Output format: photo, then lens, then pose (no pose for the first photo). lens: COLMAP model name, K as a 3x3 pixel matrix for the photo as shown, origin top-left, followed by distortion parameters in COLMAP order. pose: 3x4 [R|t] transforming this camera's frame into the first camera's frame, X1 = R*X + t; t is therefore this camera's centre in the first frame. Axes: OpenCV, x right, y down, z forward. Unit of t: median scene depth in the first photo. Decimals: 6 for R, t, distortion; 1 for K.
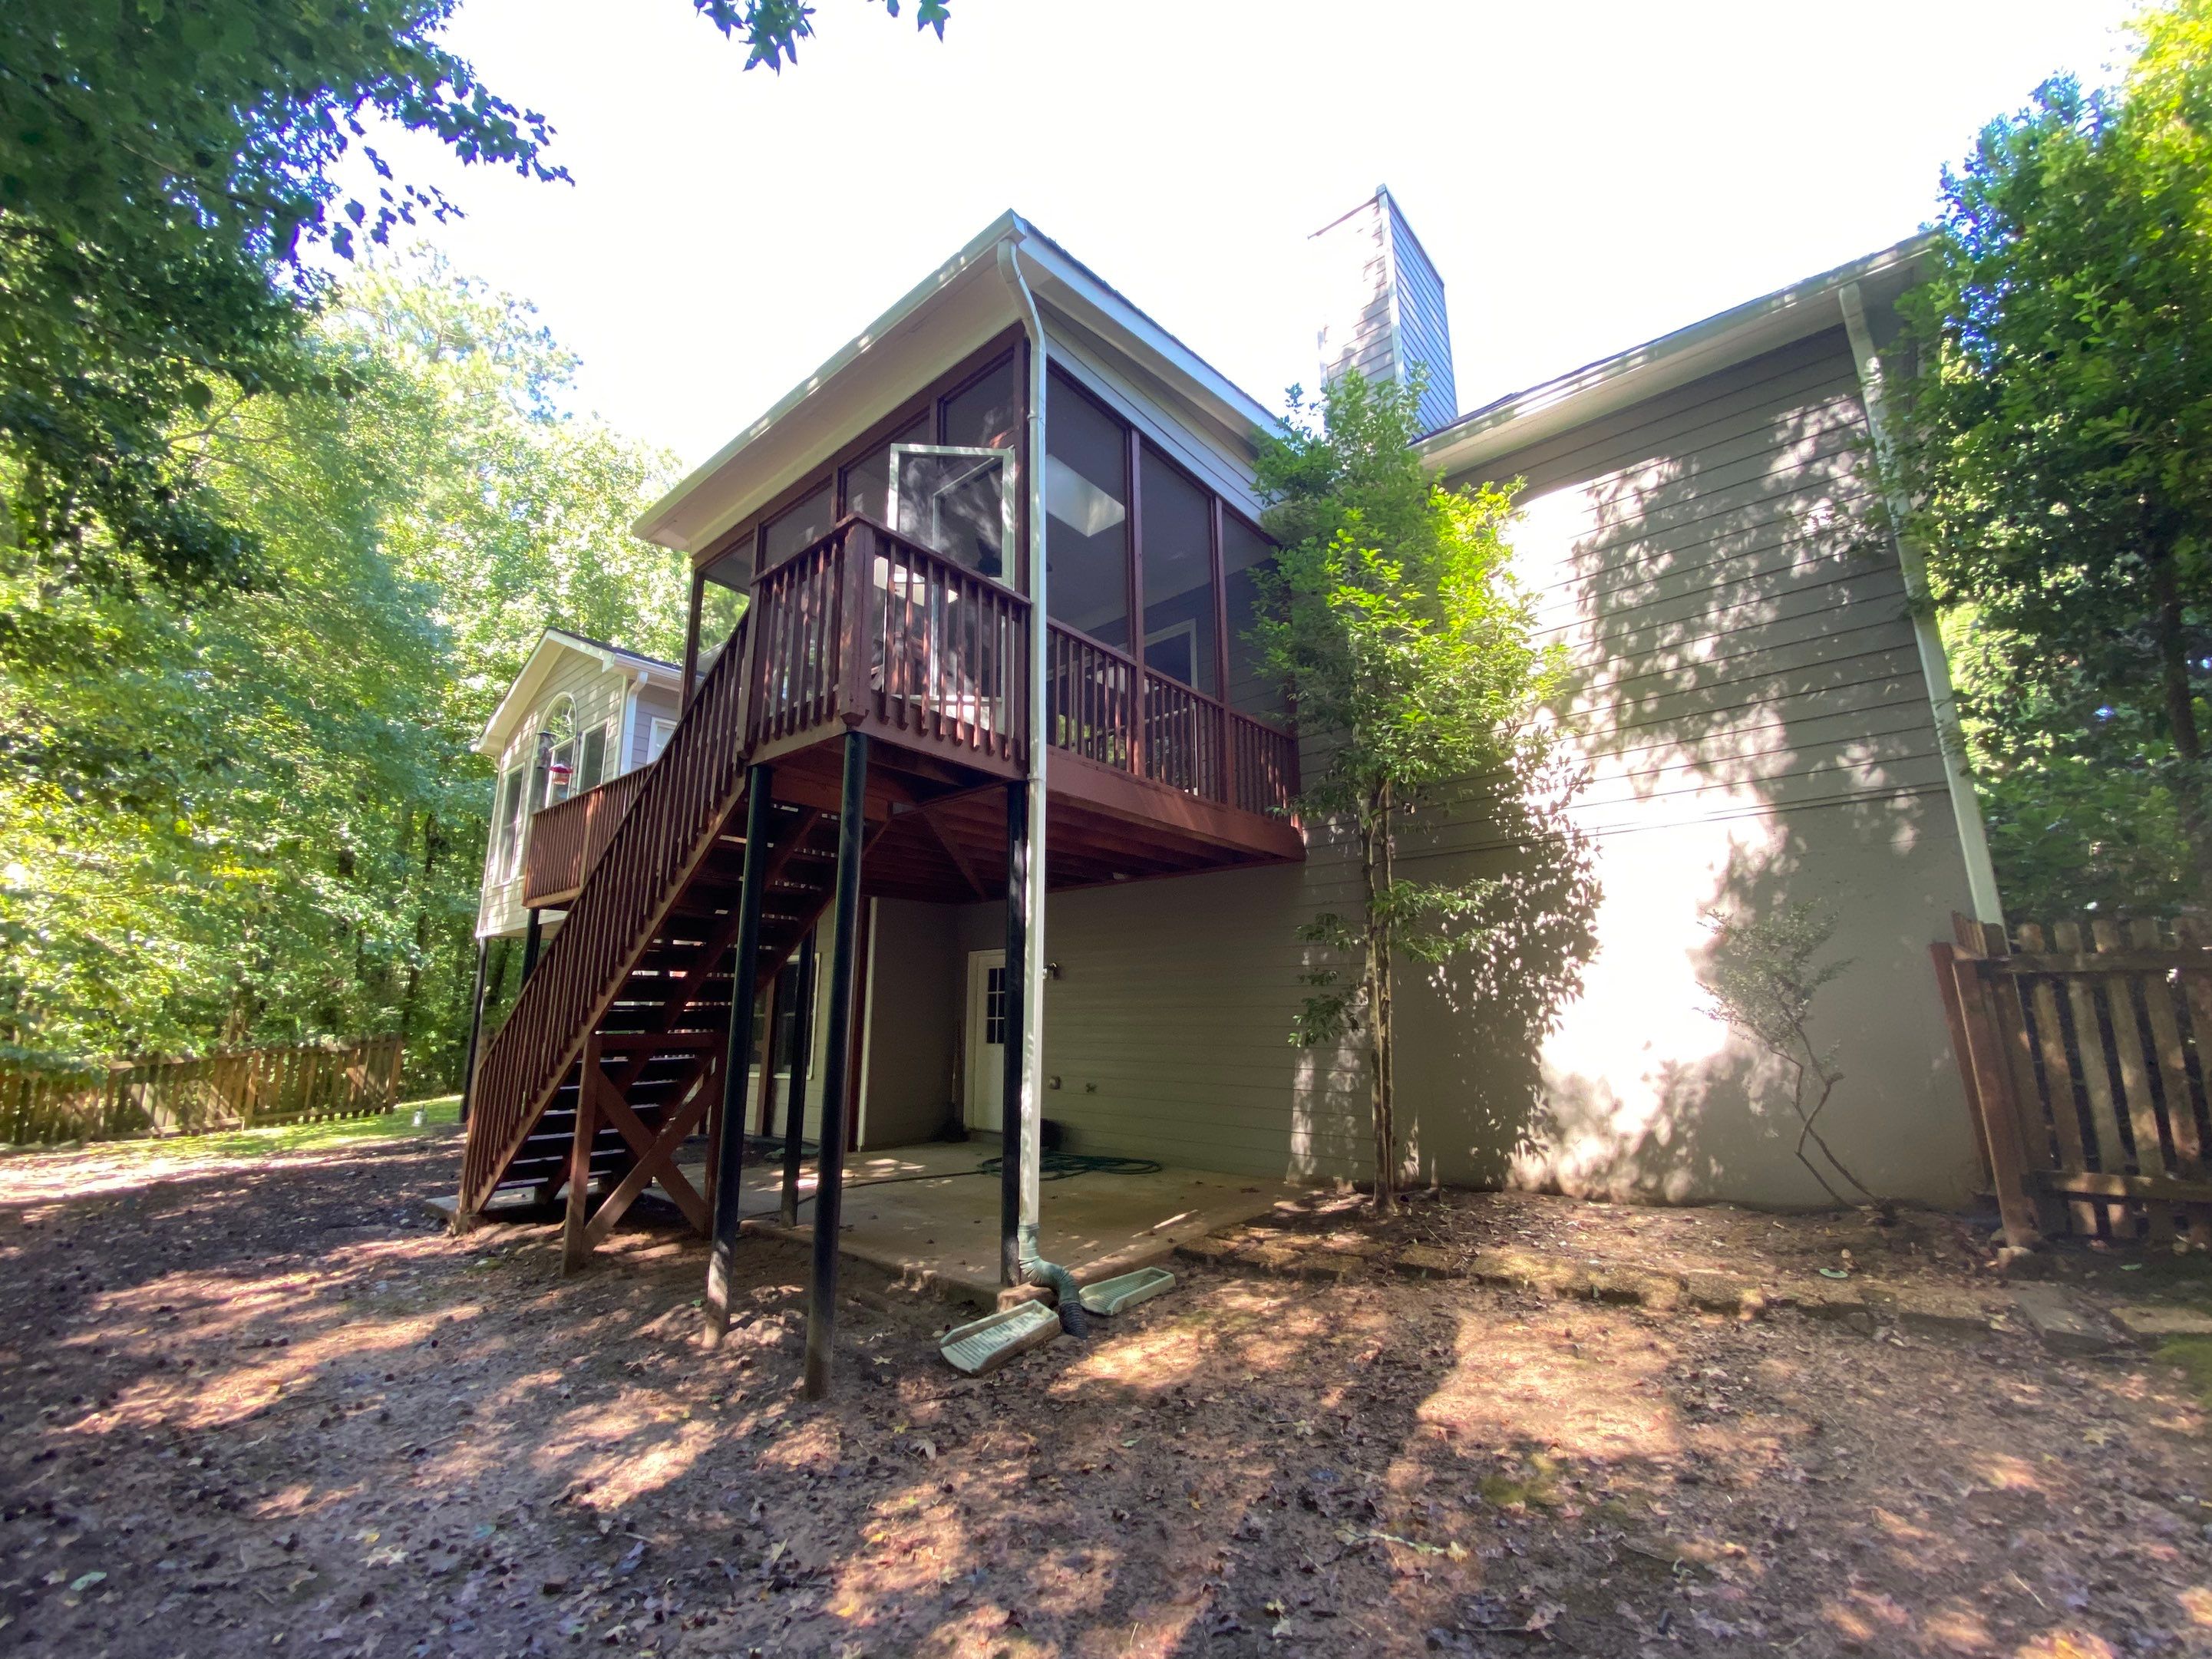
lens RADIAL K [[897.1, 0, 1106.0], [0, 897.1, 829.5], [0, 0, 1]] dist [0.000837, -0.000004]
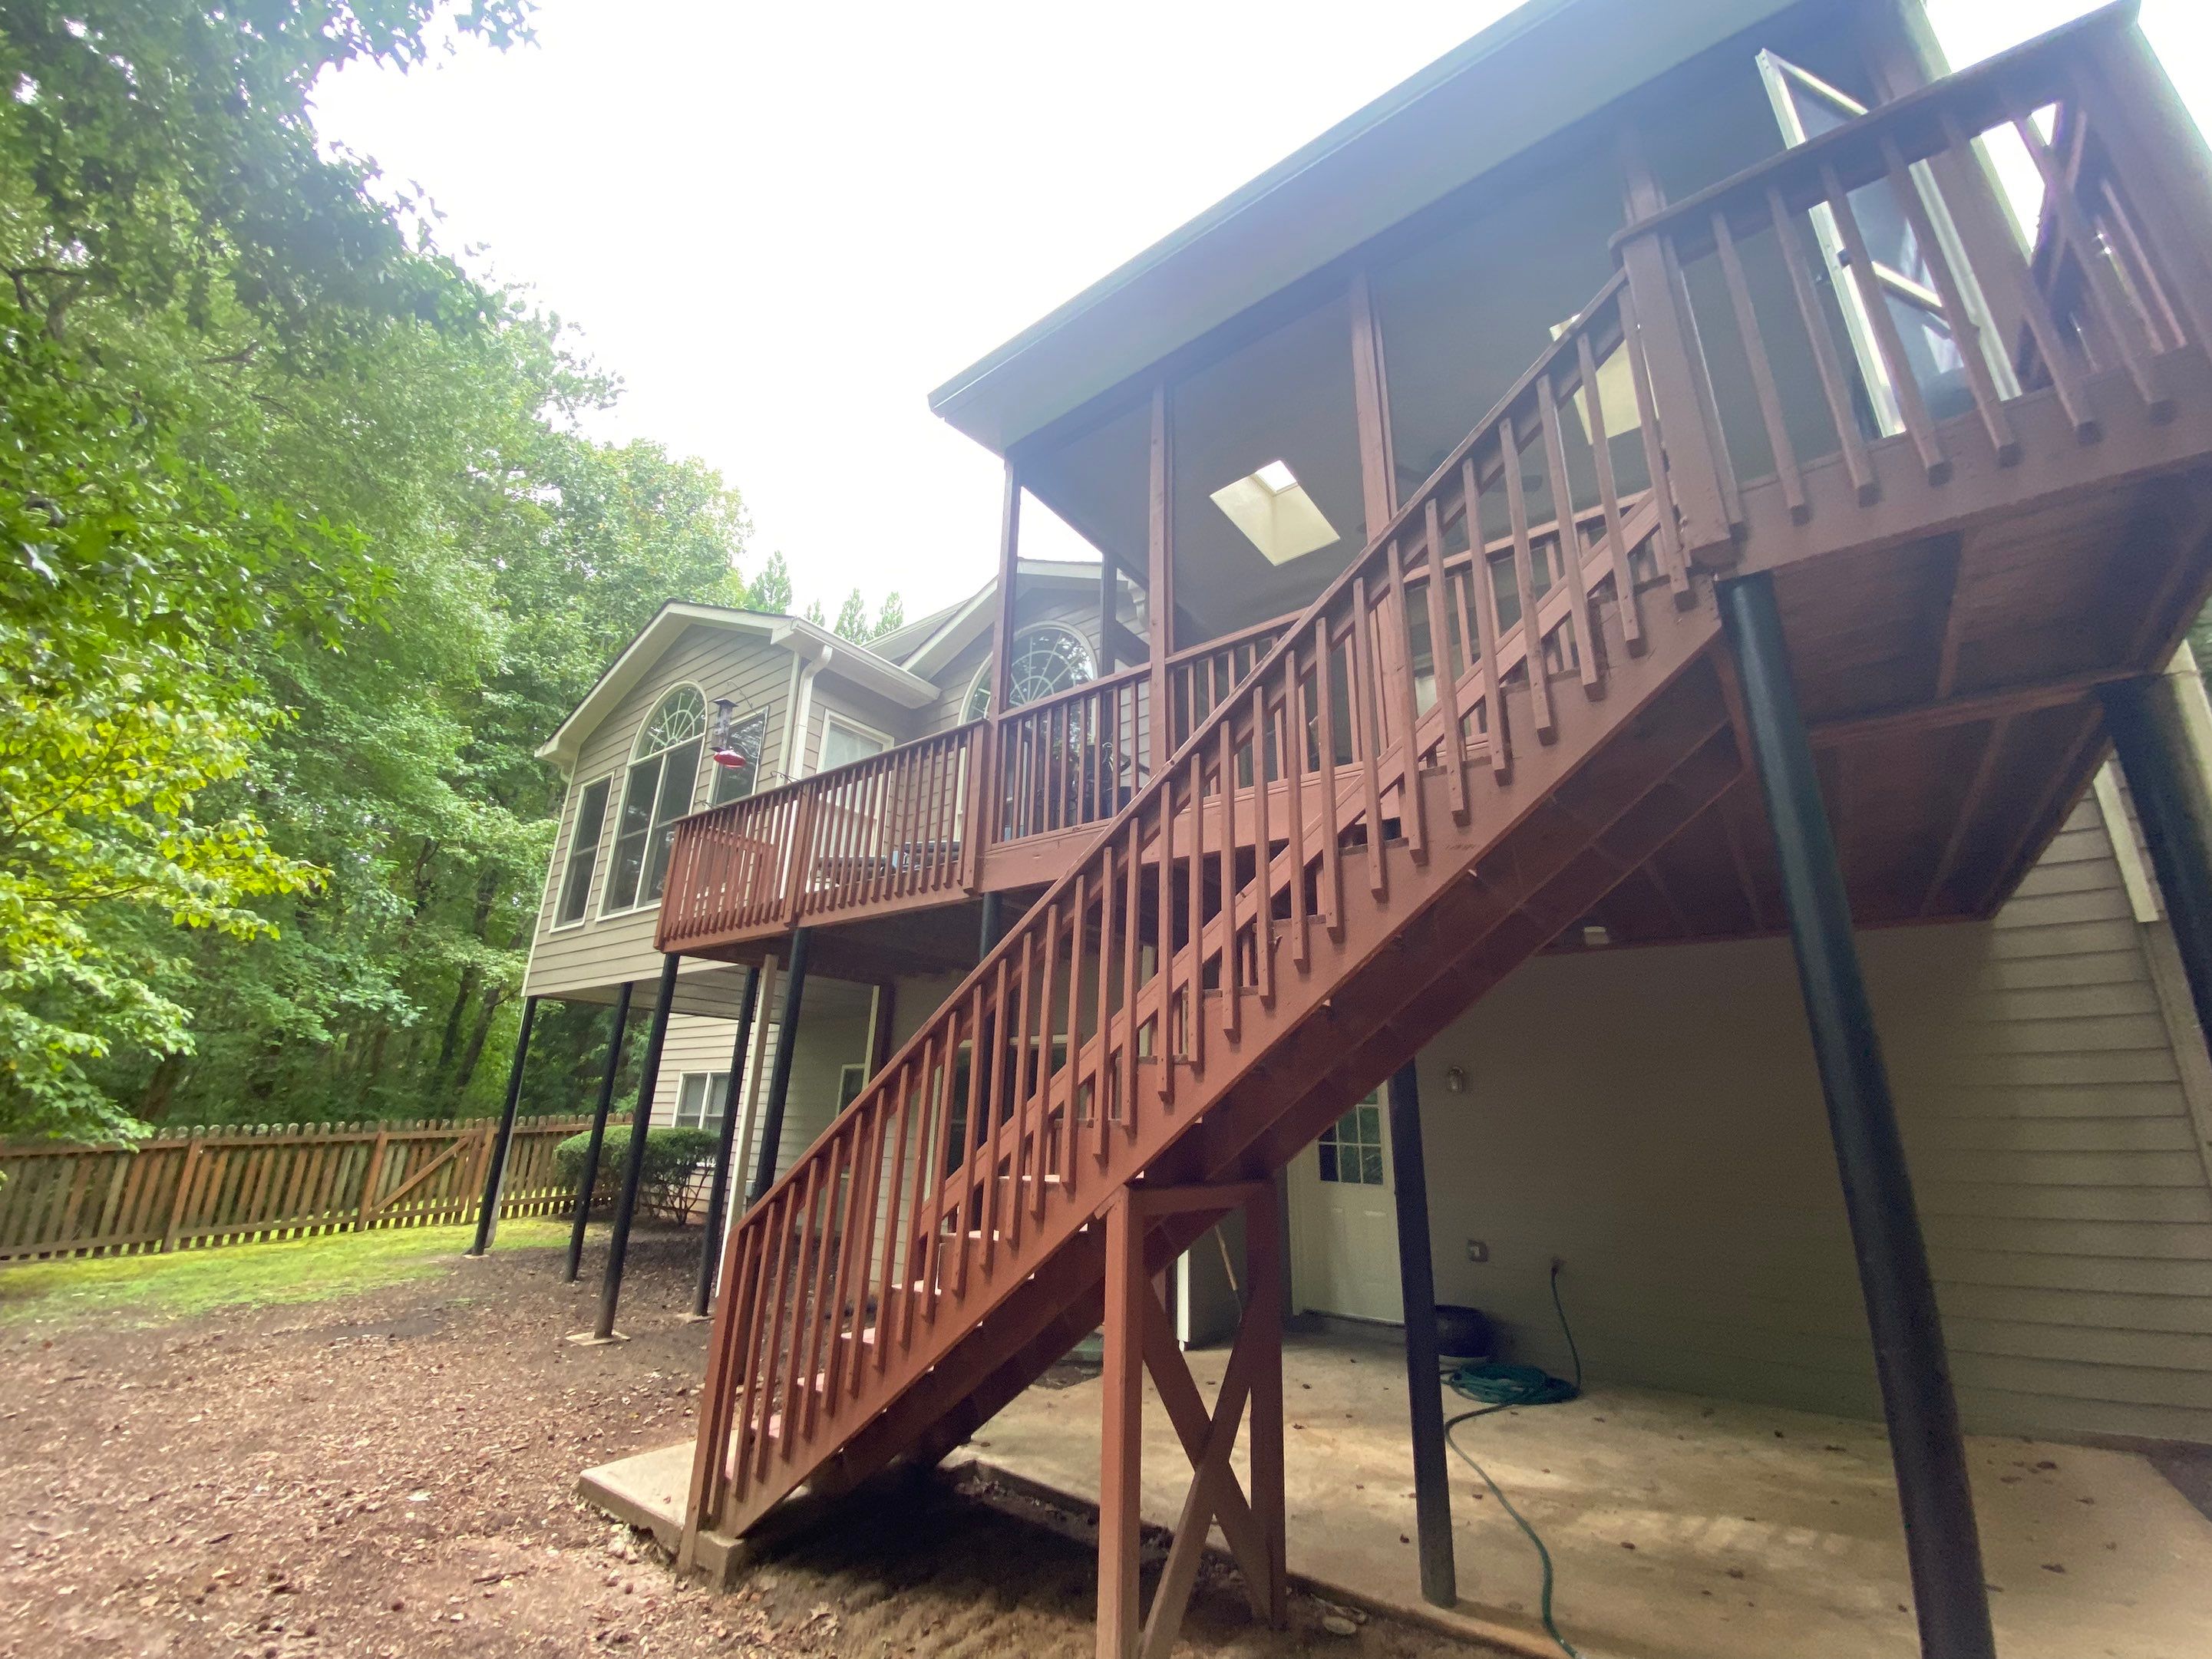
lens RADIAL K [[897.1, 0, 1106.0], [0, 897.1, 829.5], [0, 0, 1]] dist [0.000837, -0.000004]
pose [[0.997909, 0.054802, 0.034275, -0.328781], [-0.050787, 0.992777, -0.108698, 0.050590], [-0.039984, 0.106730, 0.993484, 0.281573]]
